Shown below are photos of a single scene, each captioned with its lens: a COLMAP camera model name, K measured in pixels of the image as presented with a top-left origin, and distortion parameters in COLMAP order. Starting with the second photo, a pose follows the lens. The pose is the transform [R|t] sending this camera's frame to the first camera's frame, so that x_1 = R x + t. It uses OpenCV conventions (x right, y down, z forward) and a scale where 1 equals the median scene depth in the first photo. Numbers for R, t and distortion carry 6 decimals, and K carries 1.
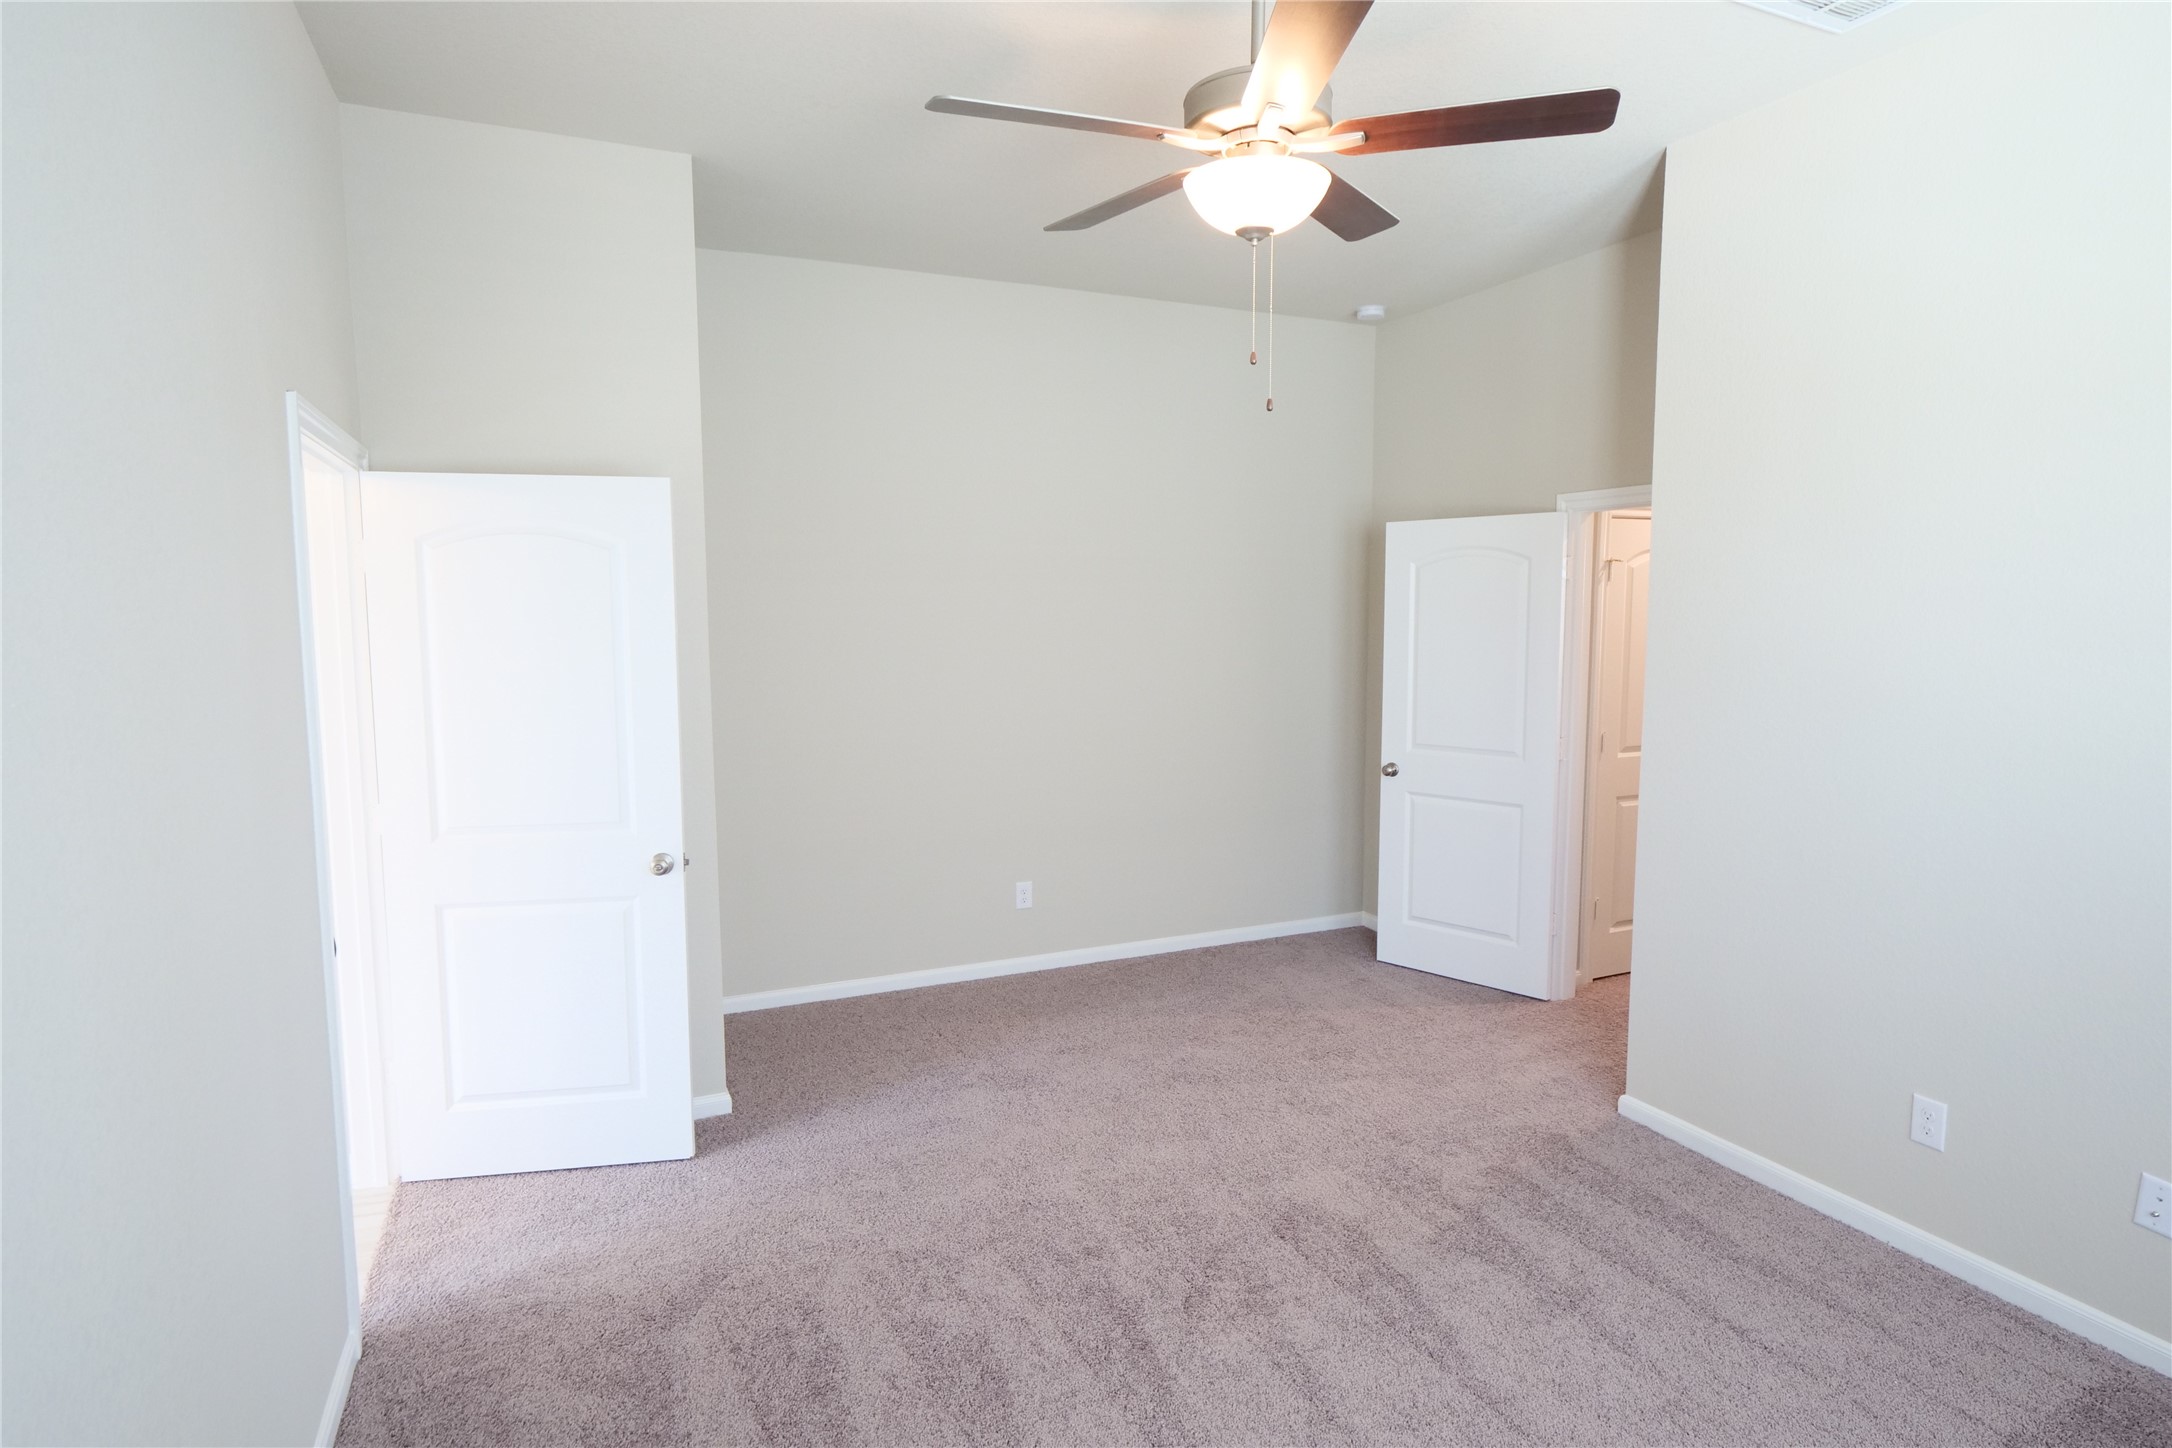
lens RADIAL K [[1159.8, 0, 1086.0], [0, 1159.8, 724.0], [0, 0, 1]] dist [-0.001003, -0.000848]
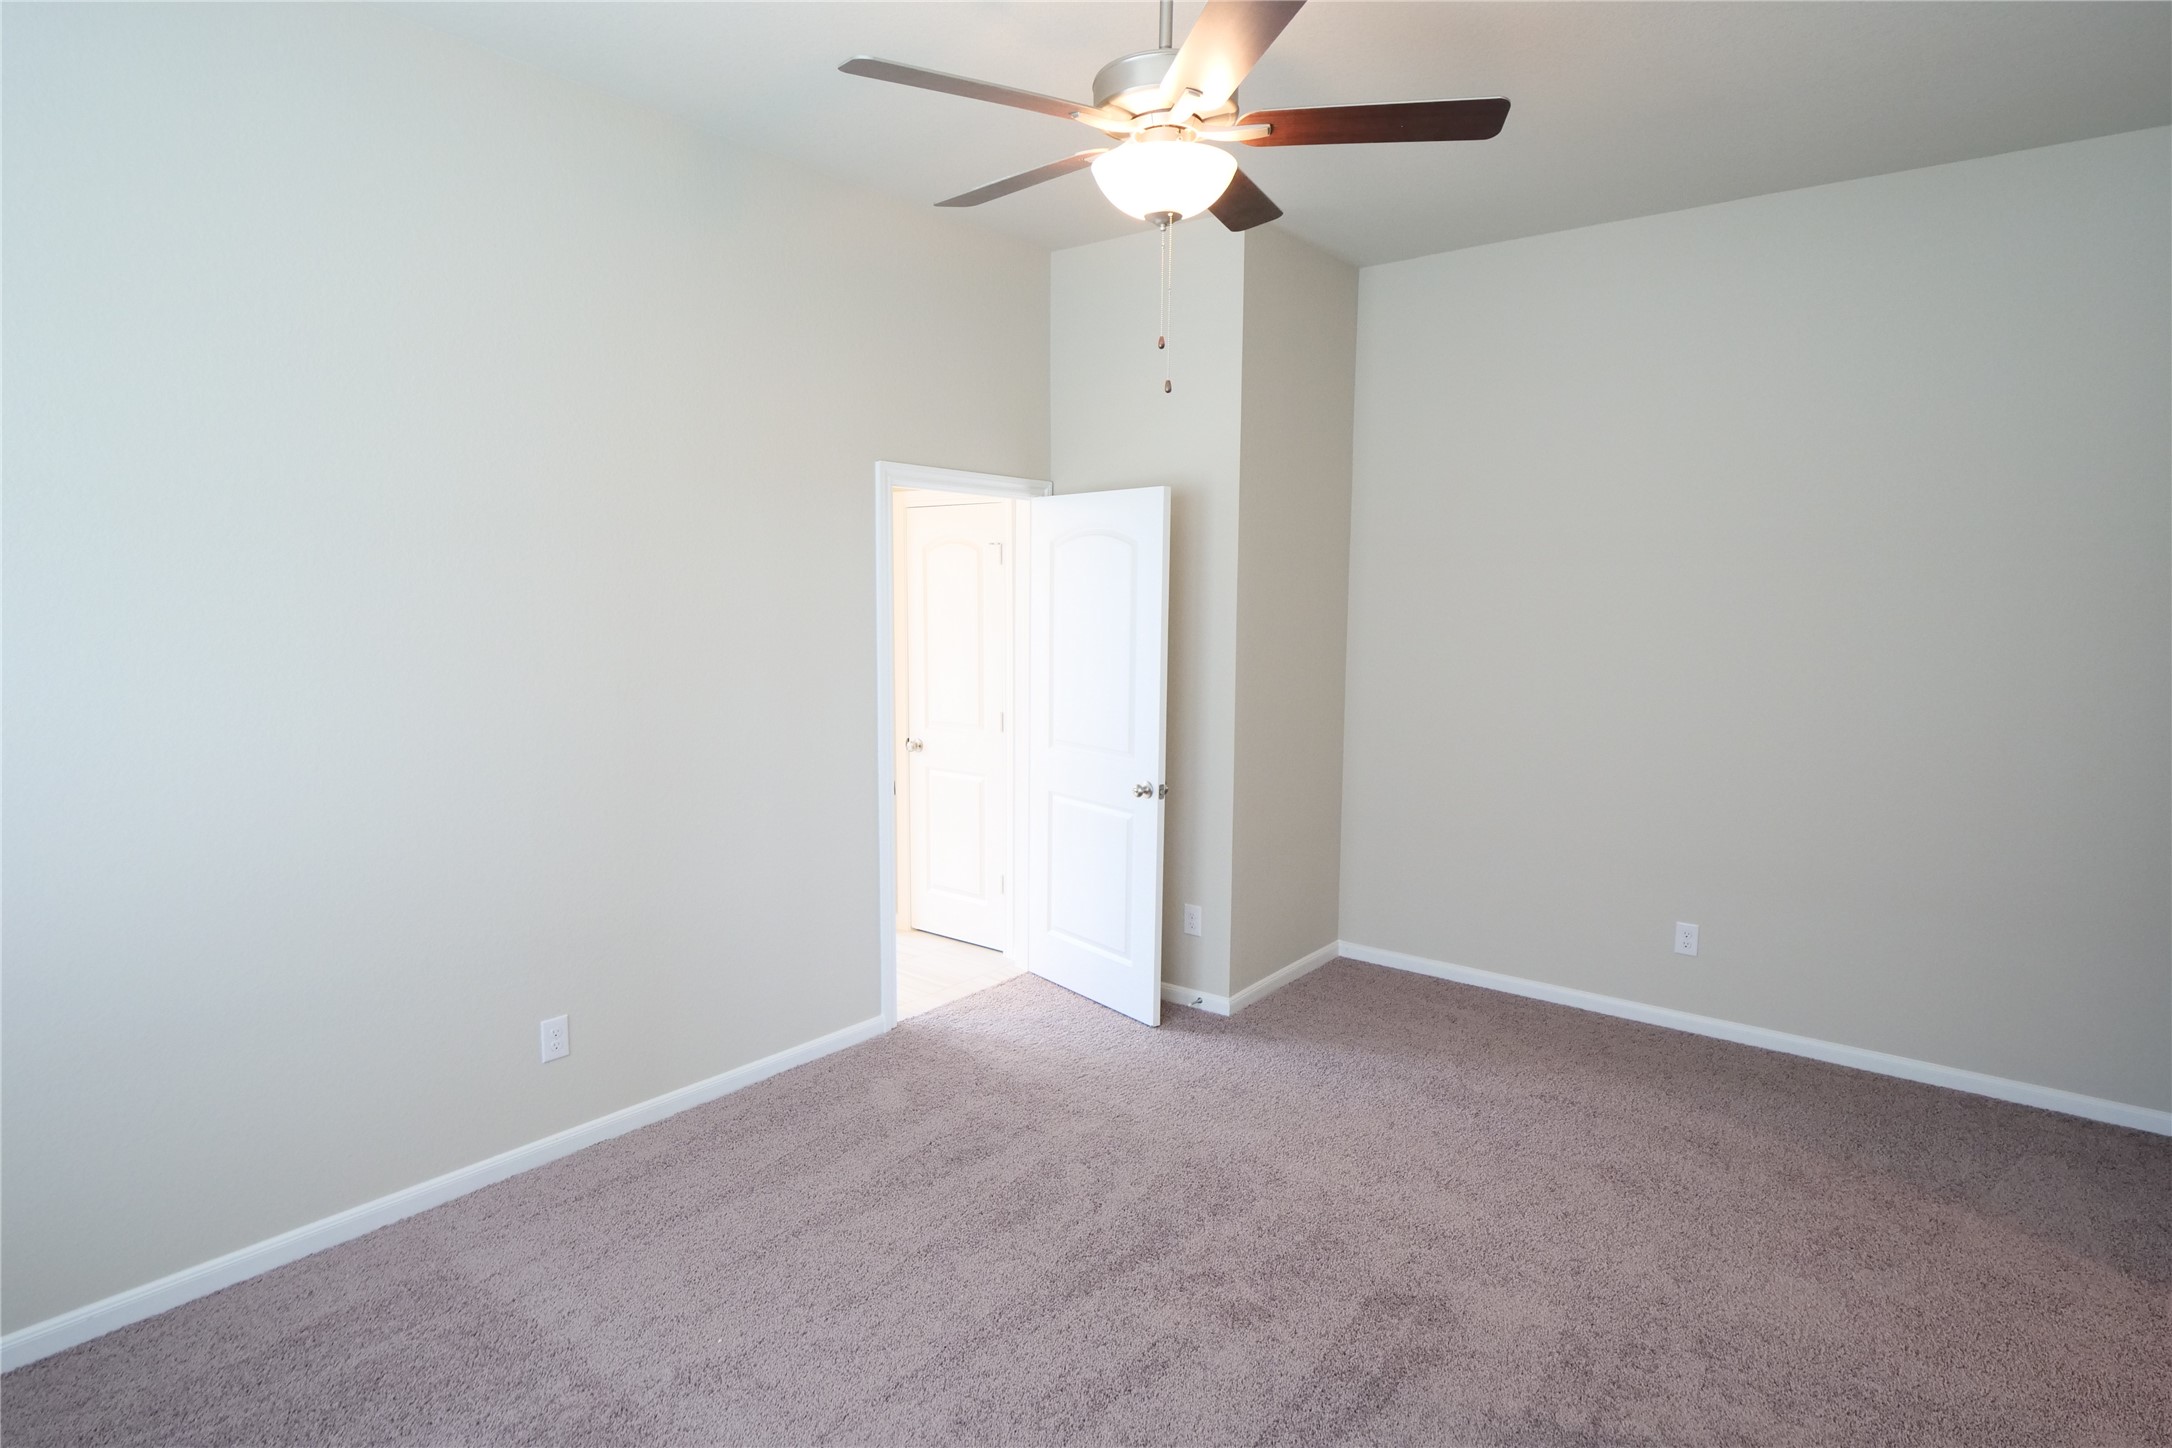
lens RADIAL K [[1159.8, 0, 1086.0], [0, 1159.8, 724.0], [0, 0, 1]] dist [-0.001003, -0.000848]
pose [[0.466362, 0.109538, -0.877786, 0.726194], [-0.099754, 0.992486, 0.070852, -0.034498], [0.878951, 0.054520, 0.473785, 0.337706]]
